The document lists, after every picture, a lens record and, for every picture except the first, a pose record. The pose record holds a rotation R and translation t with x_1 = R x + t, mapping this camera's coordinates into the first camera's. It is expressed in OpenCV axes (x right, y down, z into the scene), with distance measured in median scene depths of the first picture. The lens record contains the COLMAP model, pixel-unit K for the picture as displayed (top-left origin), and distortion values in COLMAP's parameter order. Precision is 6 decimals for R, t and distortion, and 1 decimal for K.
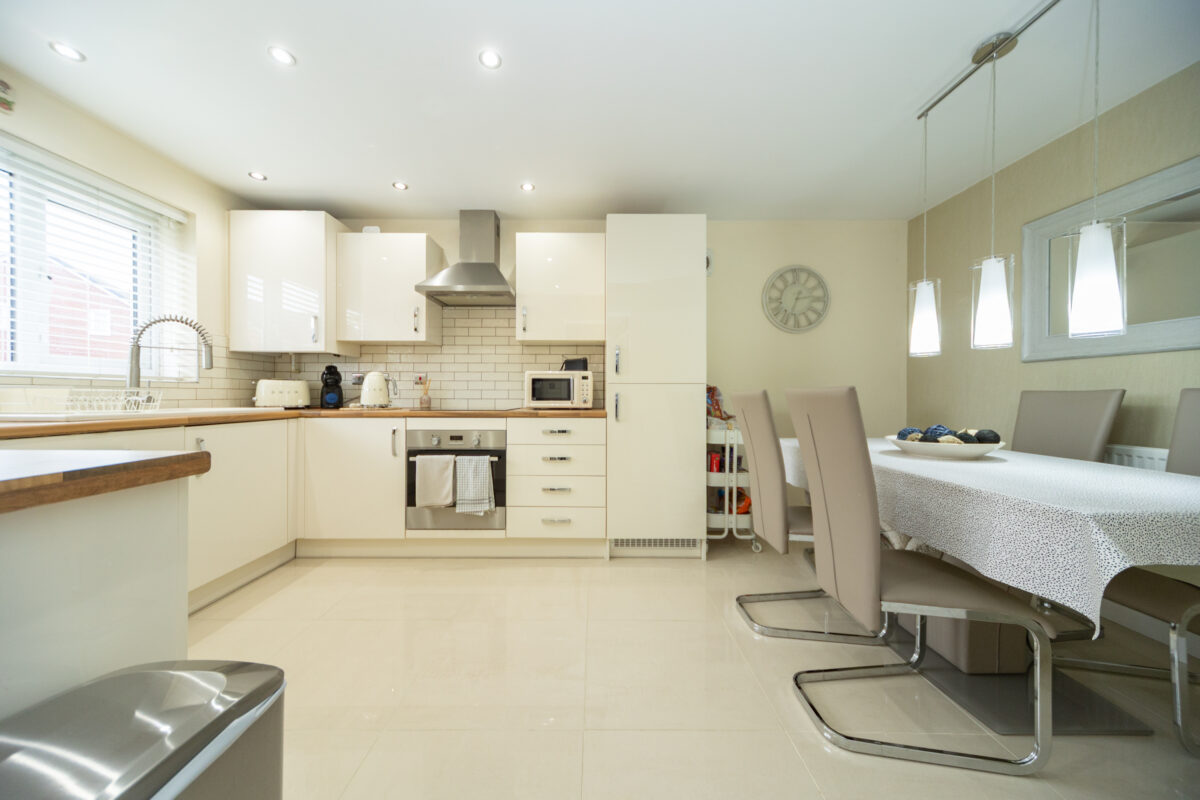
lens RADIAL K [[412.4, 0, 594.9], [0, 412.4, 387.5], [0, 0, 1]] dist [0.011995, 0.000026]
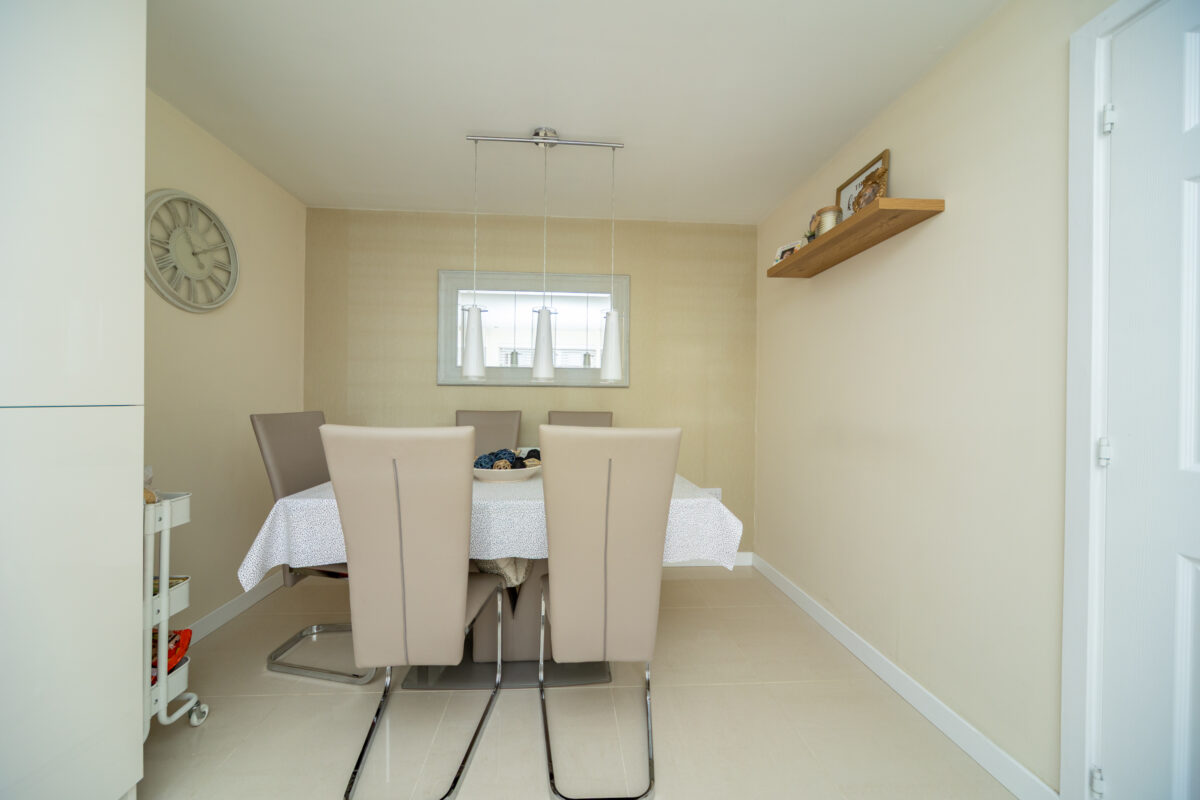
lens RADIAL K [[396.3, 0, 600.0], [0, 396.3, 400.0], [0, 0, 1]] dist [0.000027, 0.000008]
pose [[-0.050340, -0.007573, 0.998703, -0.110532], [-0.032480, 0.999455, 0.005941, -0.027566], [-0.998204, -0.032139, -0.050559, 0.439107]]
